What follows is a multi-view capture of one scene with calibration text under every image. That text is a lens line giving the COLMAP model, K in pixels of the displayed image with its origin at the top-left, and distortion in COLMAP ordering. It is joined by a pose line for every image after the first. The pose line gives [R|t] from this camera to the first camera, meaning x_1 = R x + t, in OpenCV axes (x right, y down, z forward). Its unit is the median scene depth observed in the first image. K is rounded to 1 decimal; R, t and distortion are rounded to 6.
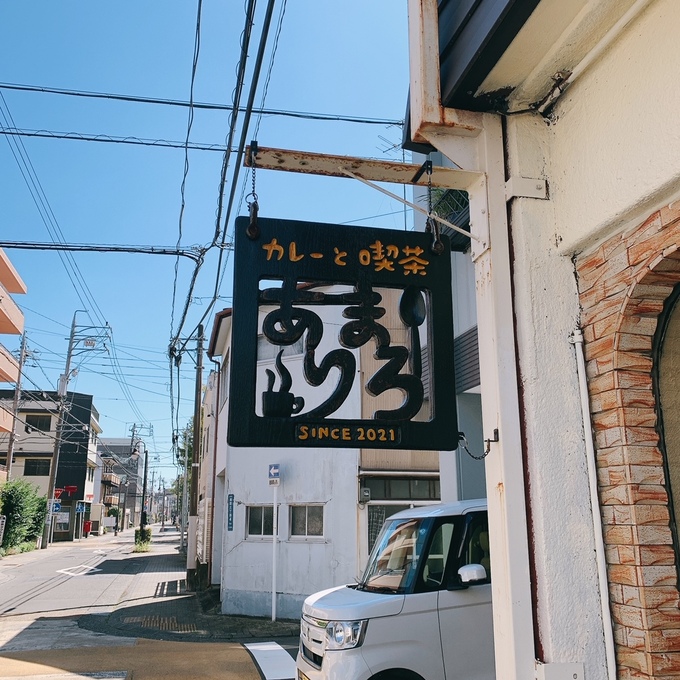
lens RADIAL K [[695.2, 0, 342.4], [0, 695.2, 331.5], [0, 0, 1]] dist [0.055873, -0.155605]
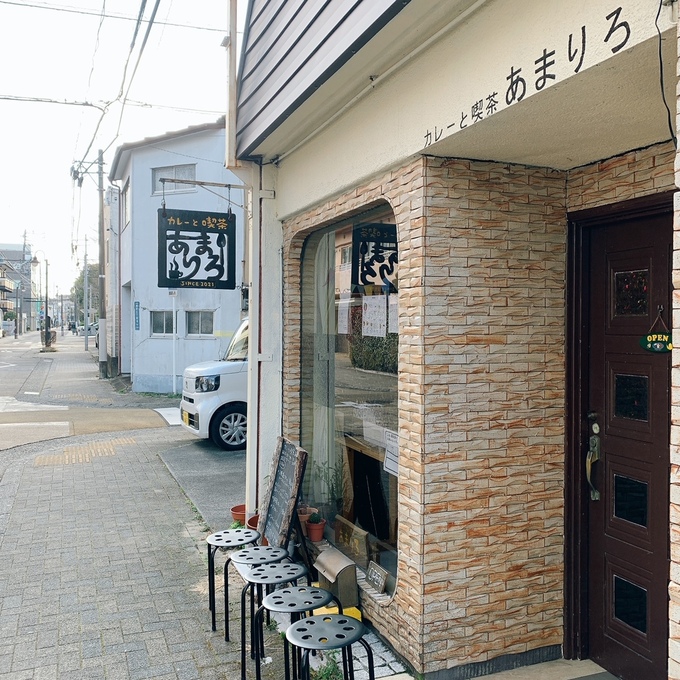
lens RADIAL K [[695.2, 0, 342.4], [0, 695.2, 331.5], [0, 0, 1]] dist [0.055873, -0.155605]
pose [[0.989685, 0.007773, 0.143046, 0.190338], [-0.045598, 0.963688, 0.263109, -0.462616], [-0.135807, -0.266918, 0.954102, -1.962286]]
